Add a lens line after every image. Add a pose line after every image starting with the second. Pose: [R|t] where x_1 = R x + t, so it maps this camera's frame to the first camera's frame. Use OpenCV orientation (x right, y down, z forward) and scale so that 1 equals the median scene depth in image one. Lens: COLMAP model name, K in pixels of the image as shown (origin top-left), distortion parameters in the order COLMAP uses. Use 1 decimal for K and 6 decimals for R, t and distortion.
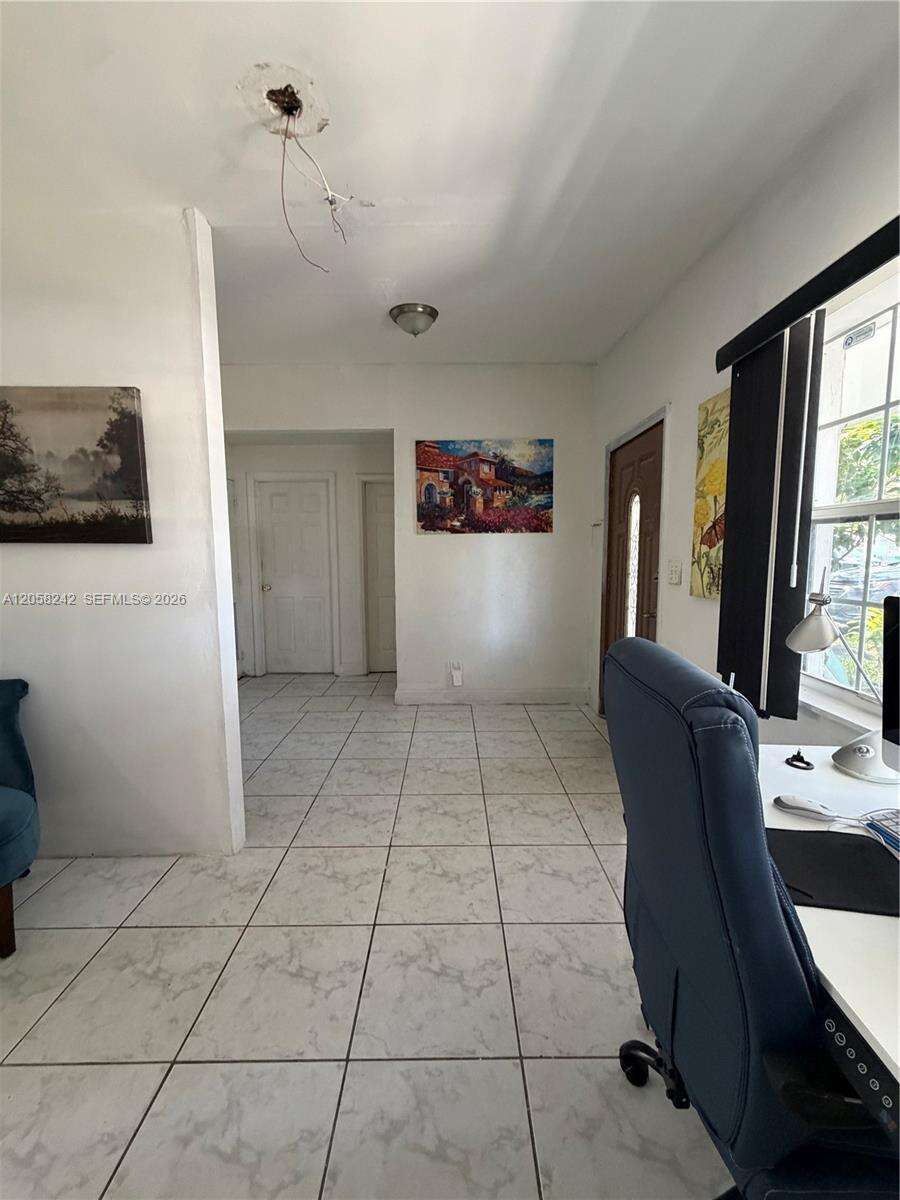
lens RADIAL K [[477.4, 0, 450.1], [0, 477.4, 598.6], [0, 0, 1]] dist [-0.003694, 0.000668]
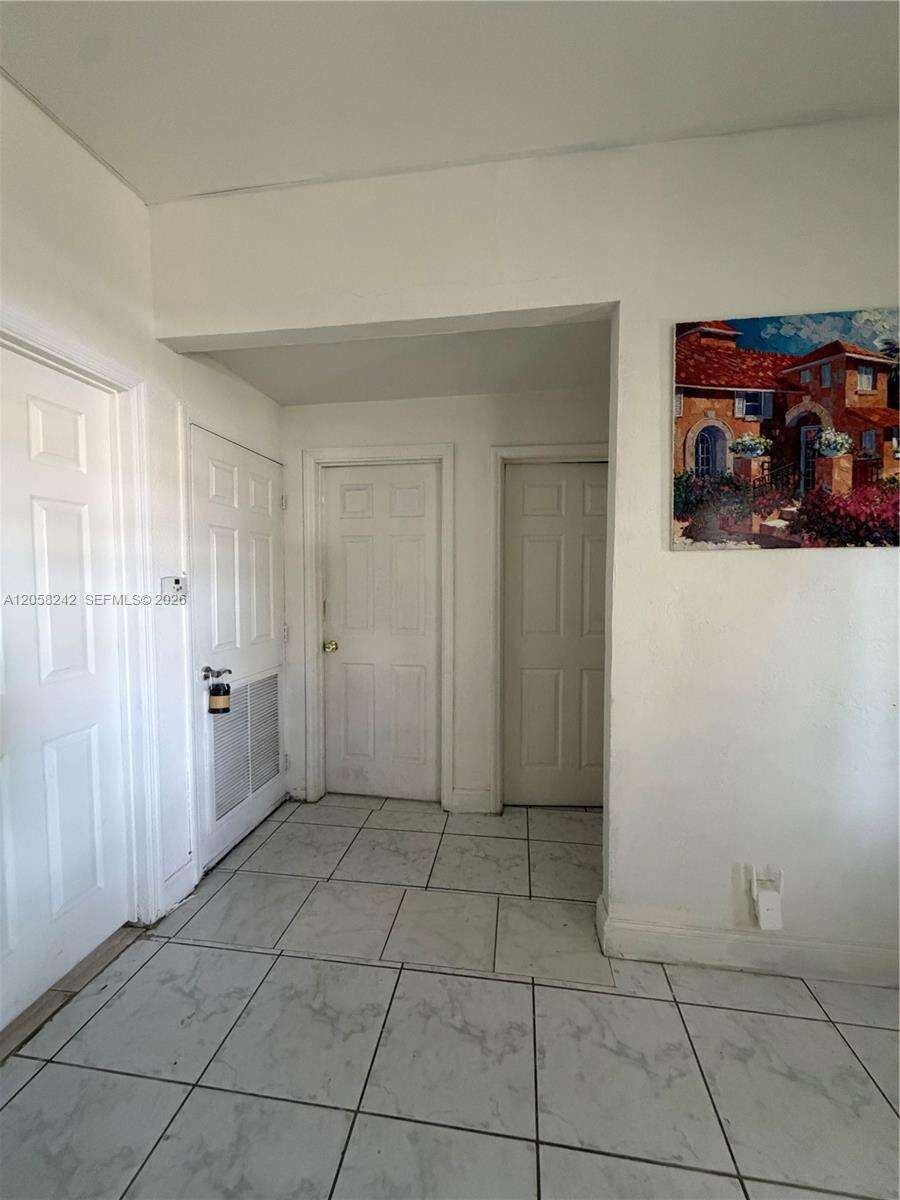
lens RADIAL K [[477.4, 0, 450.2], [0, 477.4, 597.6], [0, 0, 1]] dist [-0.003694, 0.000668]
pose [[0.988378, 0.012455, -0.151508, -0.197641], [-0.021675, 0.998002, -0.059352, -0.065806], [0.150466, 0.061946, 0.986673, 0.572825]]
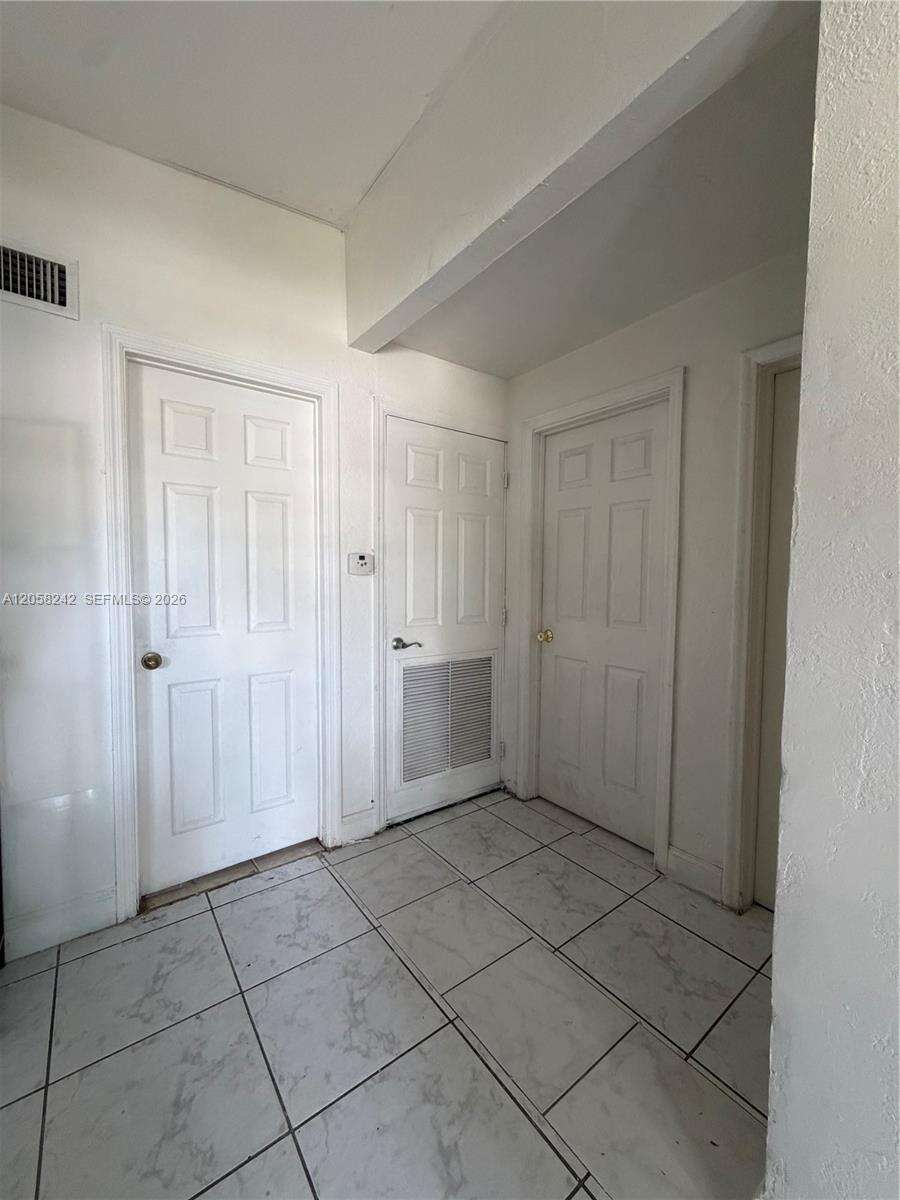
lens RADIAL K [[477.4, 0, 451.4], [0, 477.4, 593.5], [0, 0, 1]] dist [-0.003694, 0.000668]
pose [[0.598139, 0.045070, -0.800124, -0.038196], [-0.096231, 0.995232, -0.015878, -0.064926], [0.795594, 0.086494, 0.599624, 0.770069]]
